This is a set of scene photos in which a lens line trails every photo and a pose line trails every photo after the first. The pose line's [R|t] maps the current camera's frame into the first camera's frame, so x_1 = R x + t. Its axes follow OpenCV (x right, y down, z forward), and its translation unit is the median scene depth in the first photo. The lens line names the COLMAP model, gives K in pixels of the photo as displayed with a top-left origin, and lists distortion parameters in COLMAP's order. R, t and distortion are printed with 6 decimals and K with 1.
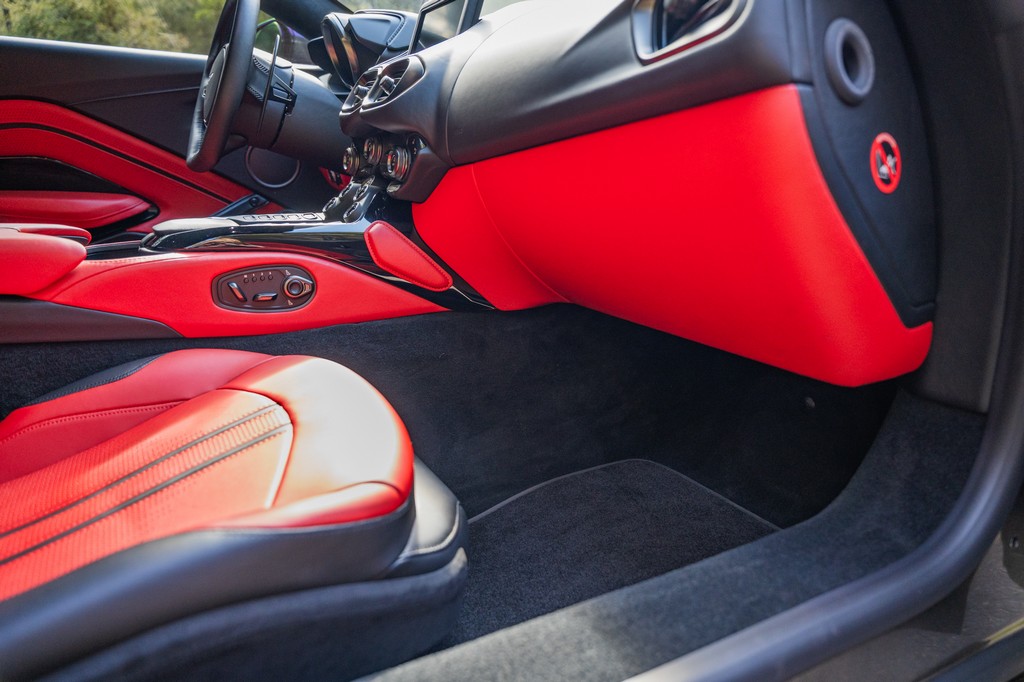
lens RADIAL K [[681.3, 0, 520.4], [0, 681.3, 345.1], [0, 0, 1]] dist [-0.004997, -0.001528]
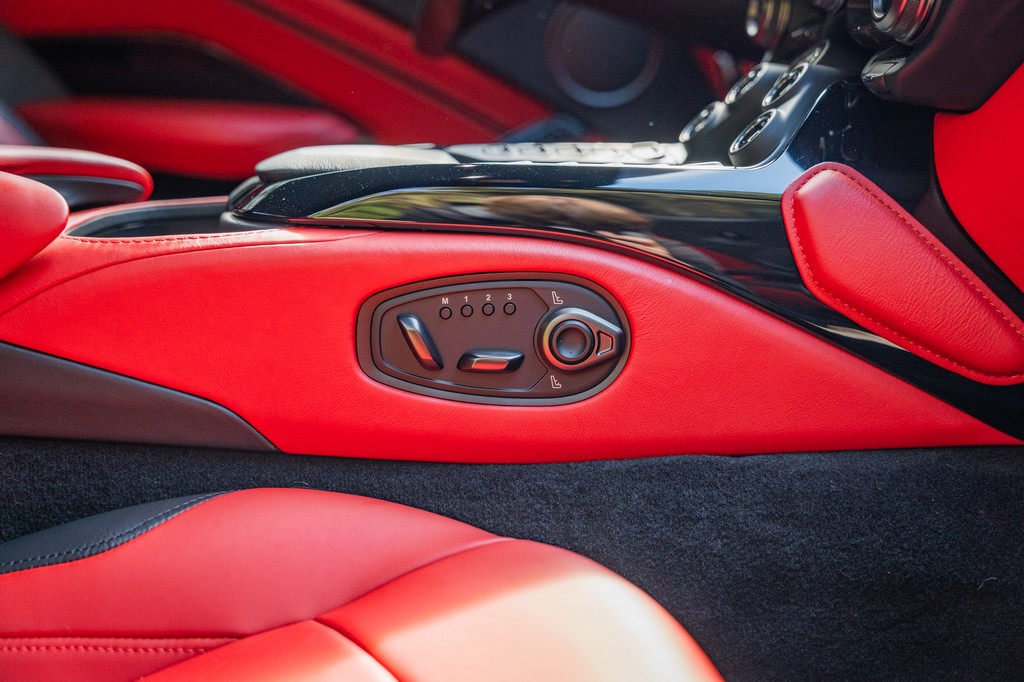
lens RADIAL K [[1266.2, 0, 513.4], [0, 1266.2, 346.4], [0, 0, 1]] dist [0.012473, 0.000000]
pose [[0.905618, 0.081269, -0.416235, -0.084065], [-0.107985, 0.993306, -0.041007, -0.051046], [0.410116, 0.082083, 0.908332, 0.386910]]
